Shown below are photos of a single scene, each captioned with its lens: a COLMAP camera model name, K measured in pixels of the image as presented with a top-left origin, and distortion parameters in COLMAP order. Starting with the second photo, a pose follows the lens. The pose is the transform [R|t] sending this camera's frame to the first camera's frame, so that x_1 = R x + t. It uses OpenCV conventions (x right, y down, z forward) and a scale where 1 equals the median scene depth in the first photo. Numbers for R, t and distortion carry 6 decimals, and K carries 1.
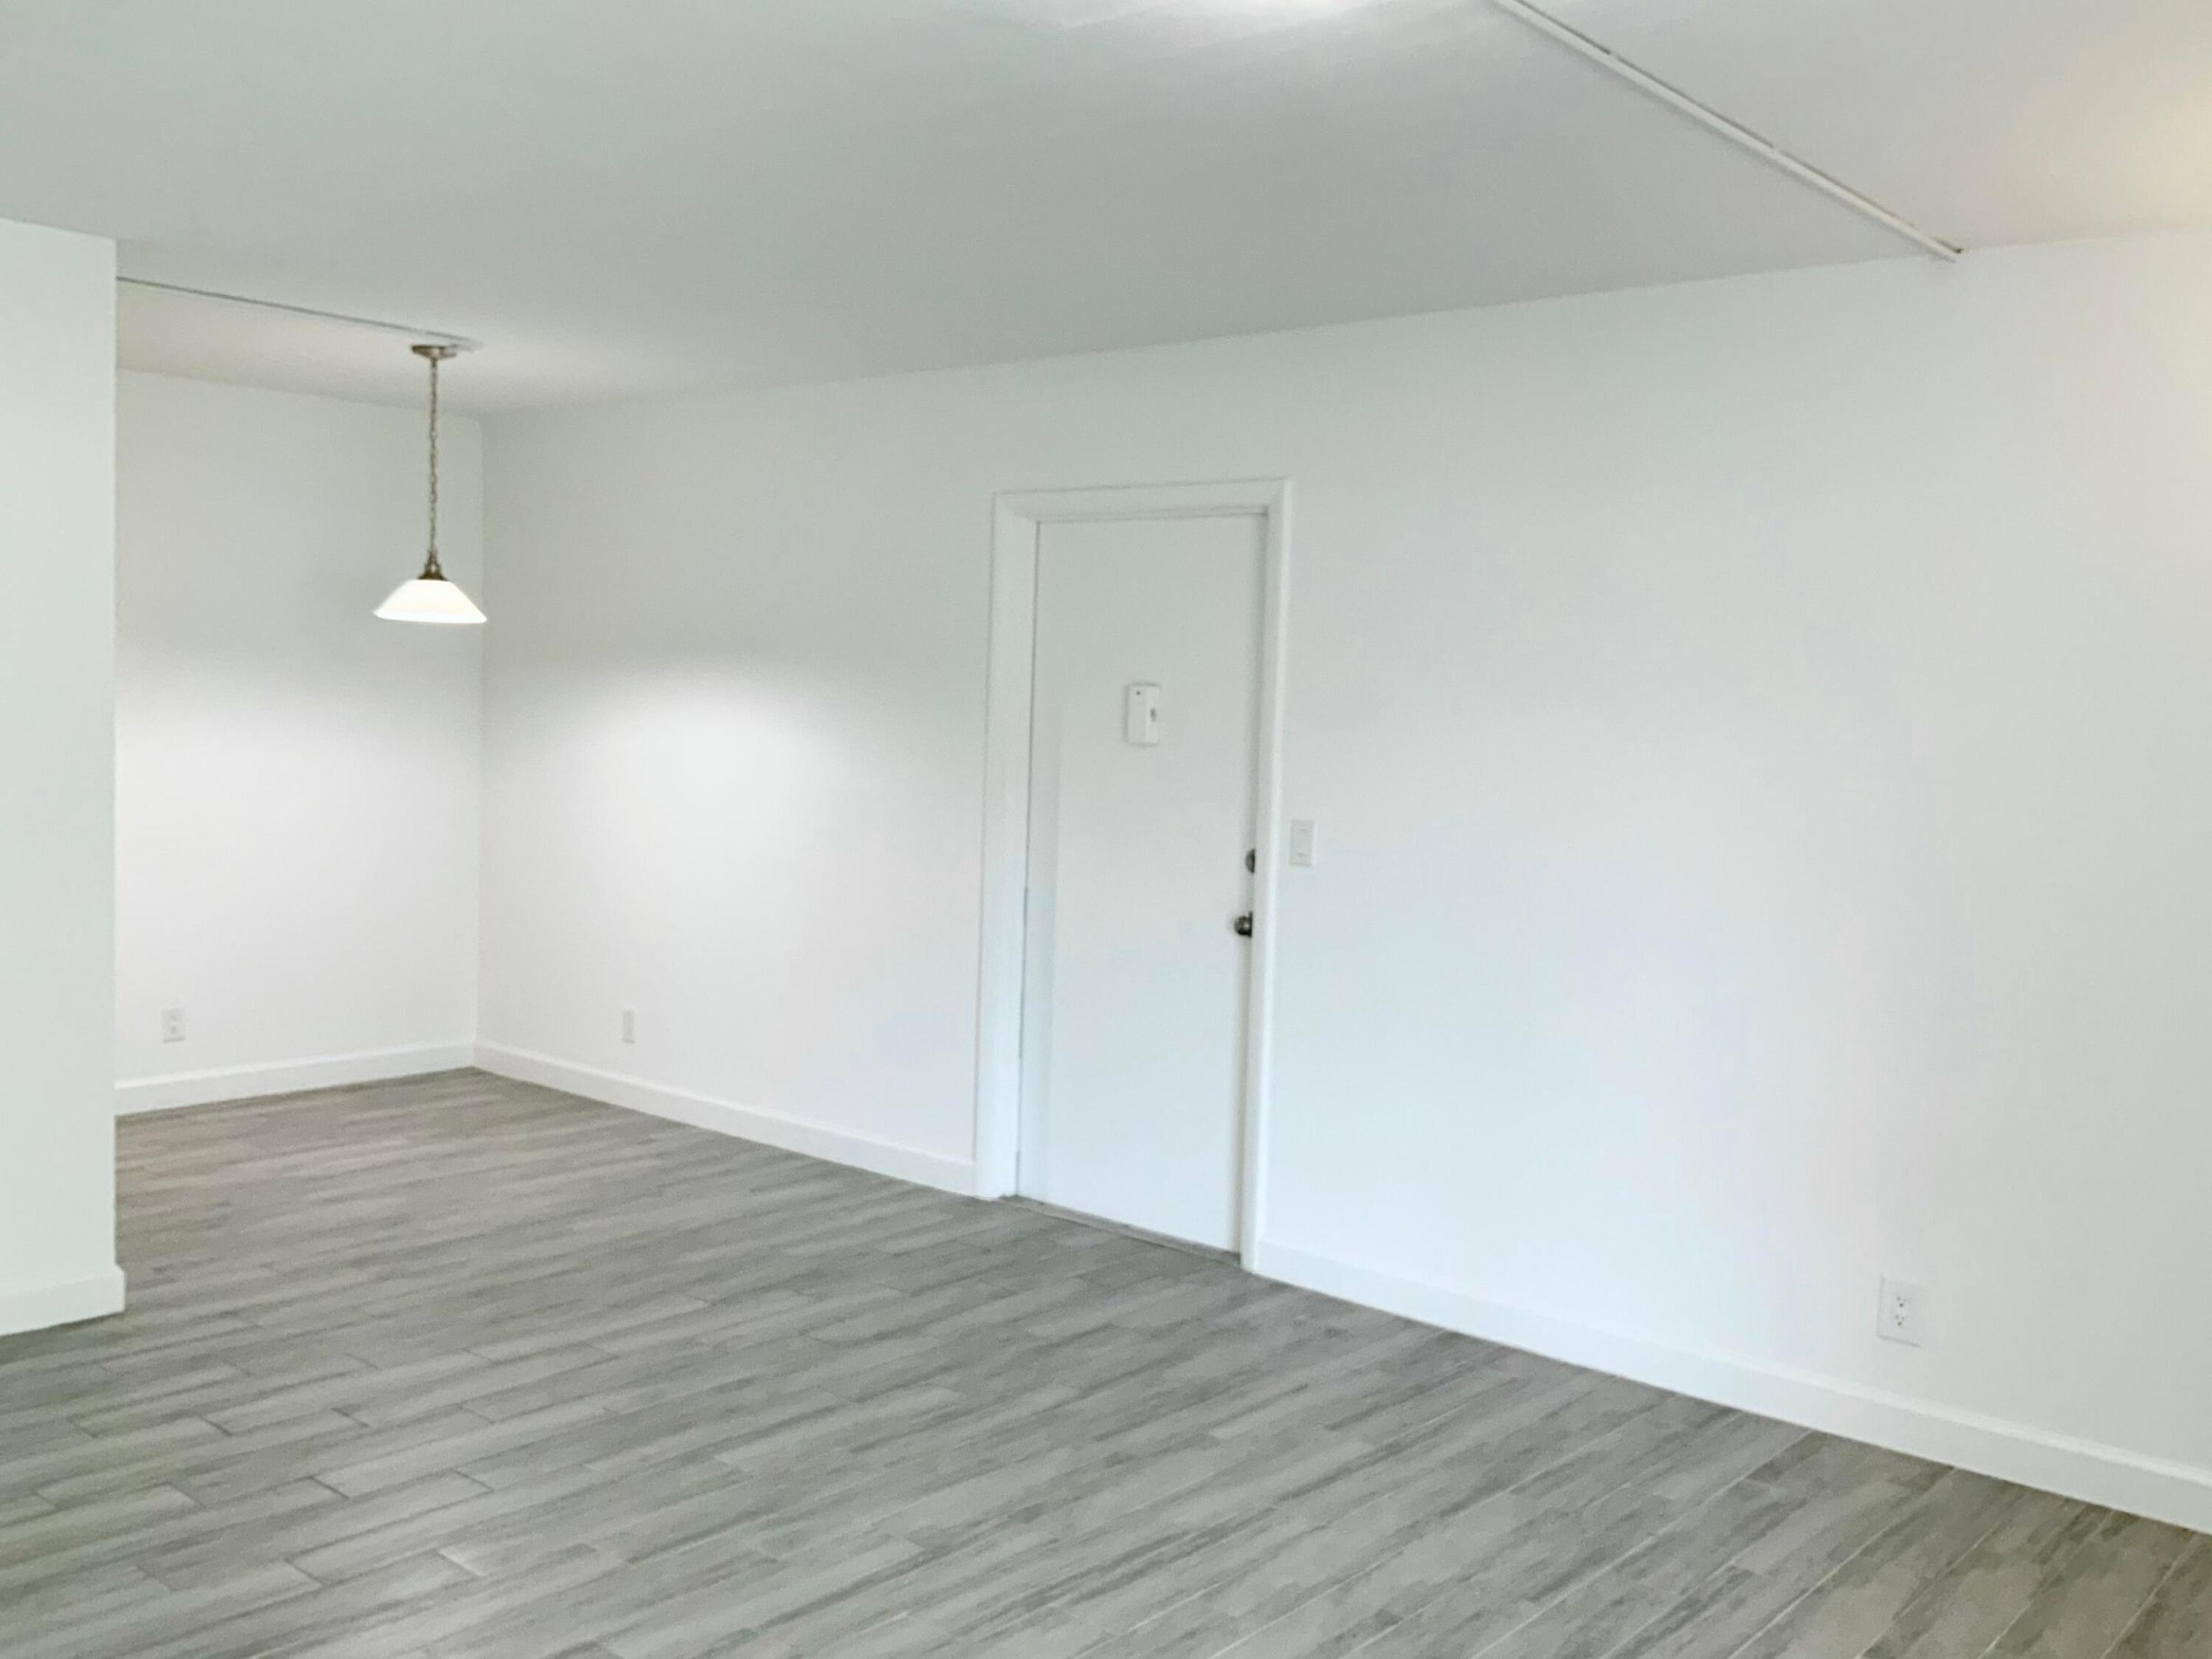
lens RADIAL K [[1783.7, 0, 1106.0], [0, 1783.7, 829.5], [0, 0, 1]] dist [0.073445, -0.145070]
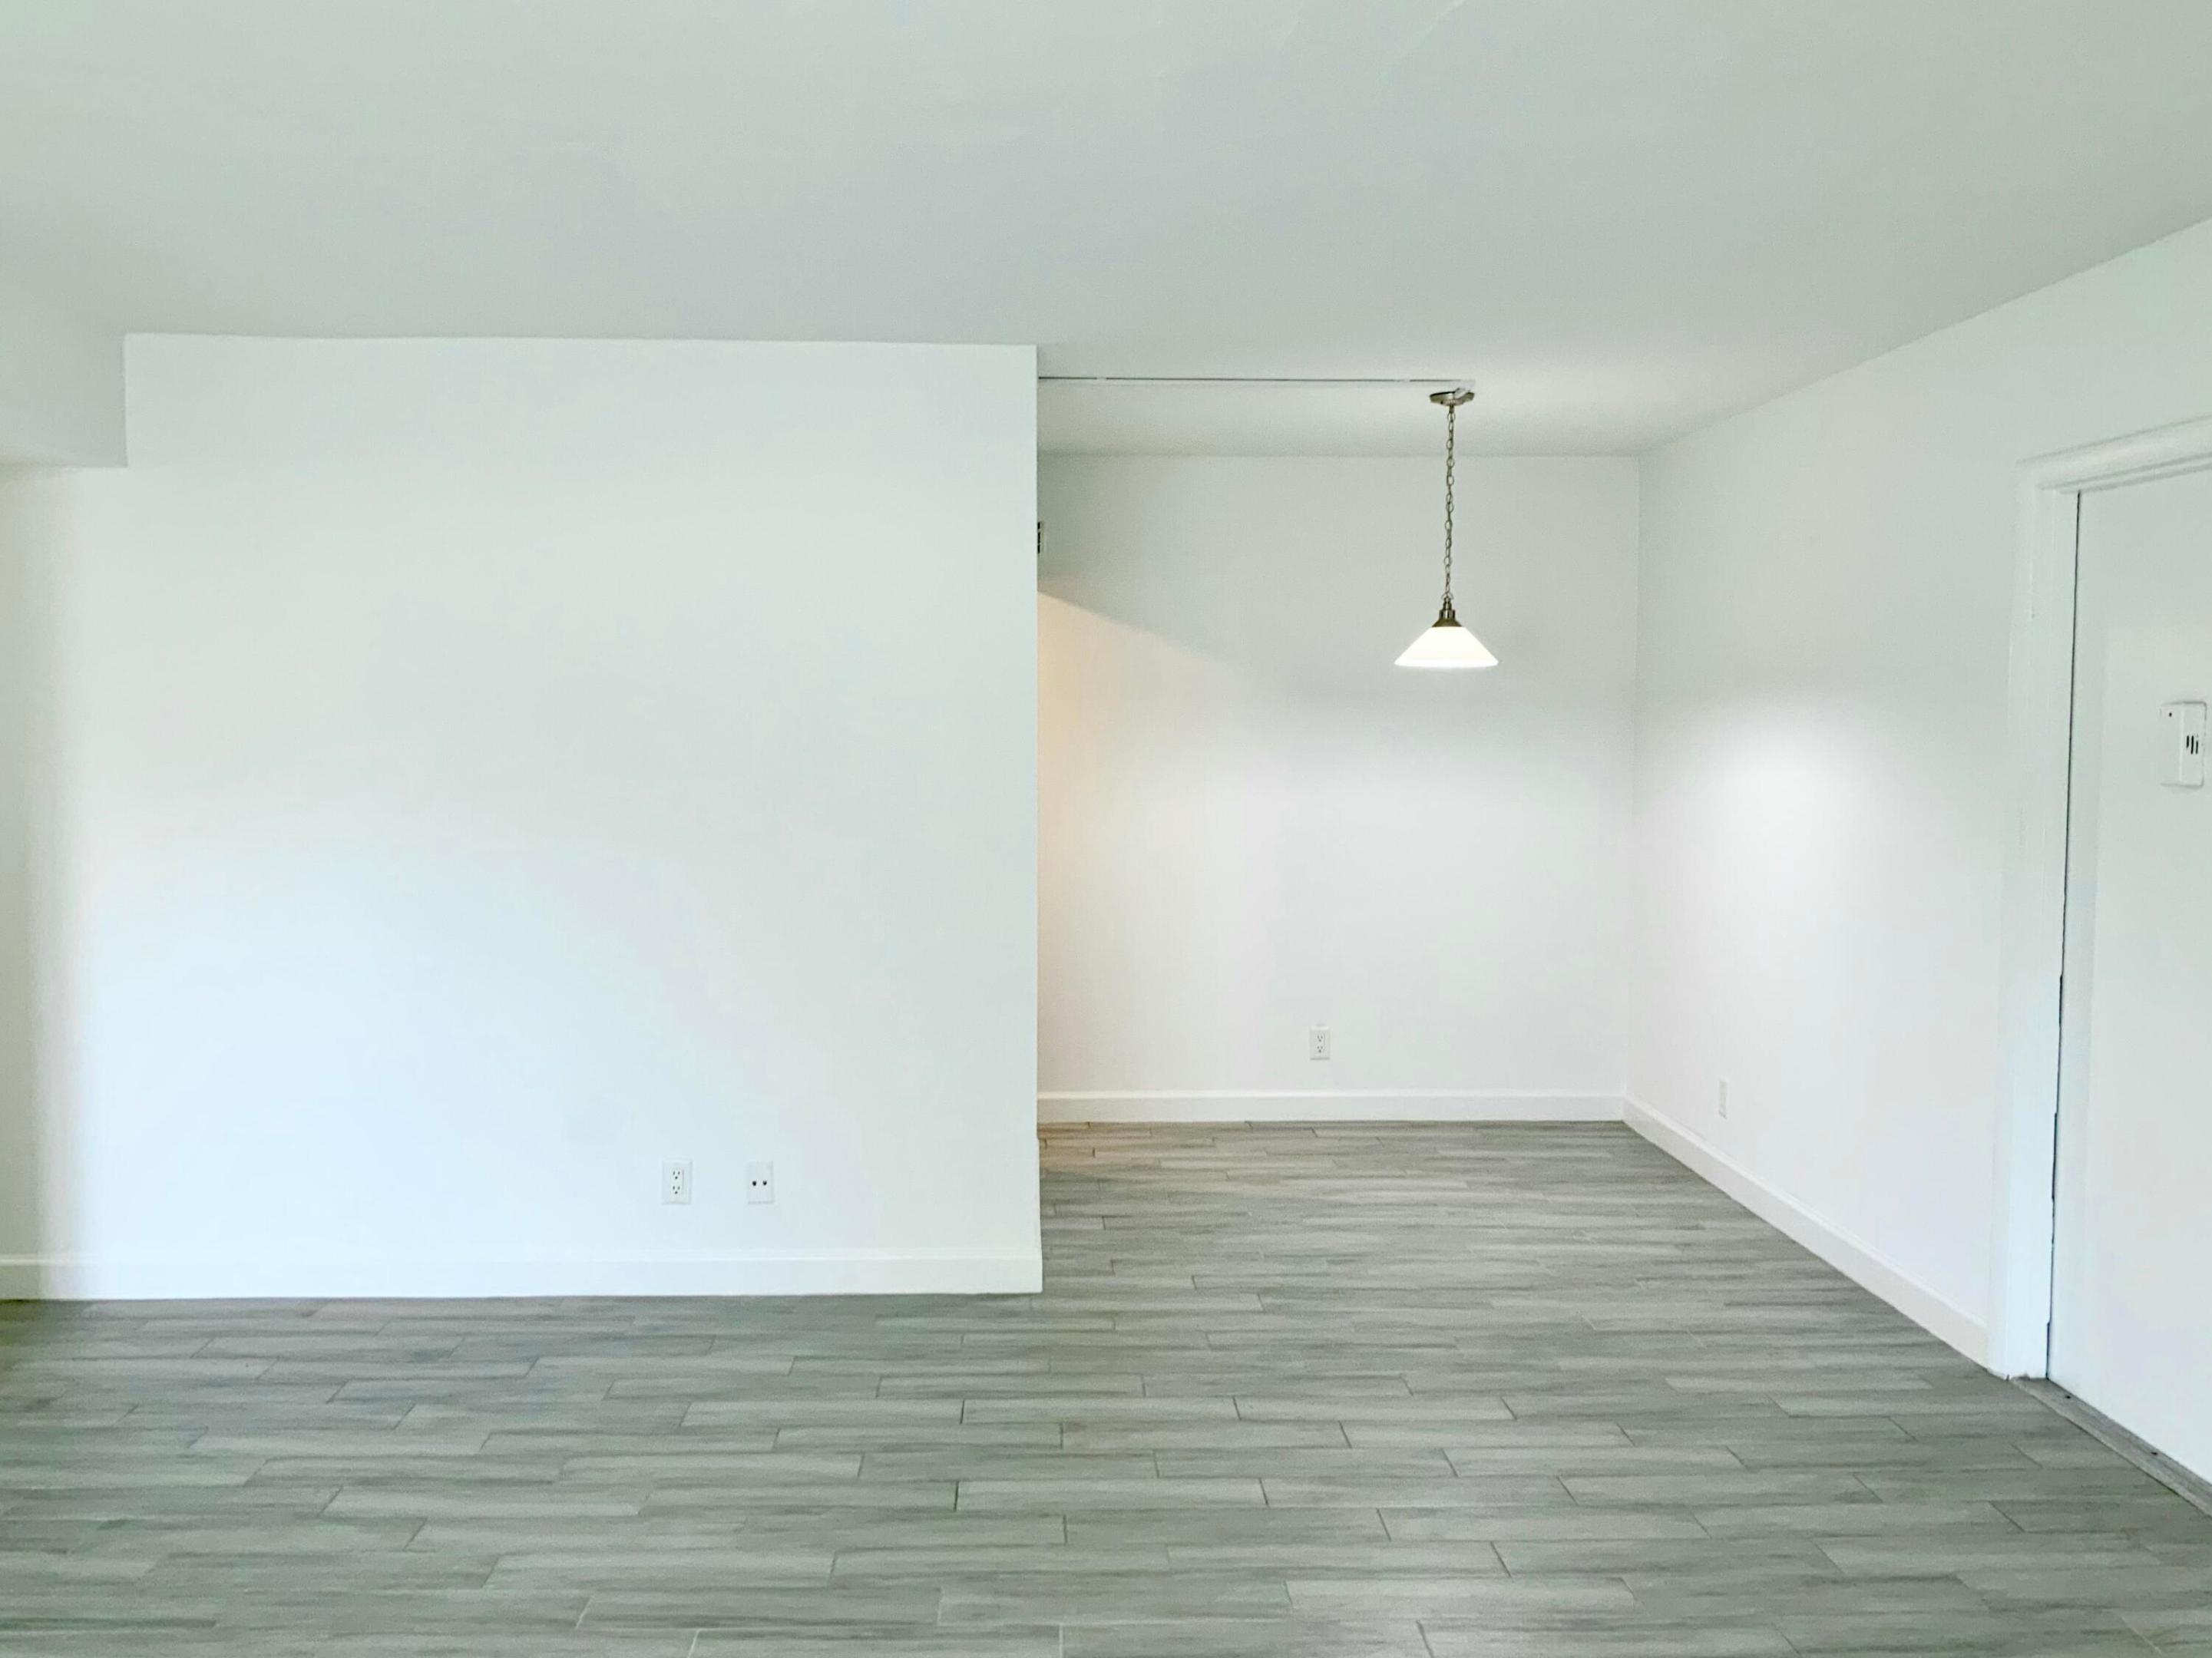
lens RADIAL K [[1783.5, 0, 1106.0], [0, 1783.5, 829.0], [0, 0, 1]] dist [0.073445, -0.145070]
pose [[0.719146, 0.017638, -0.694635, 0.217368], [-0.036200, 0.999271, -0.012104, -0.007848], [0.693916, 0.033850, 0.719260, 0.182364]]
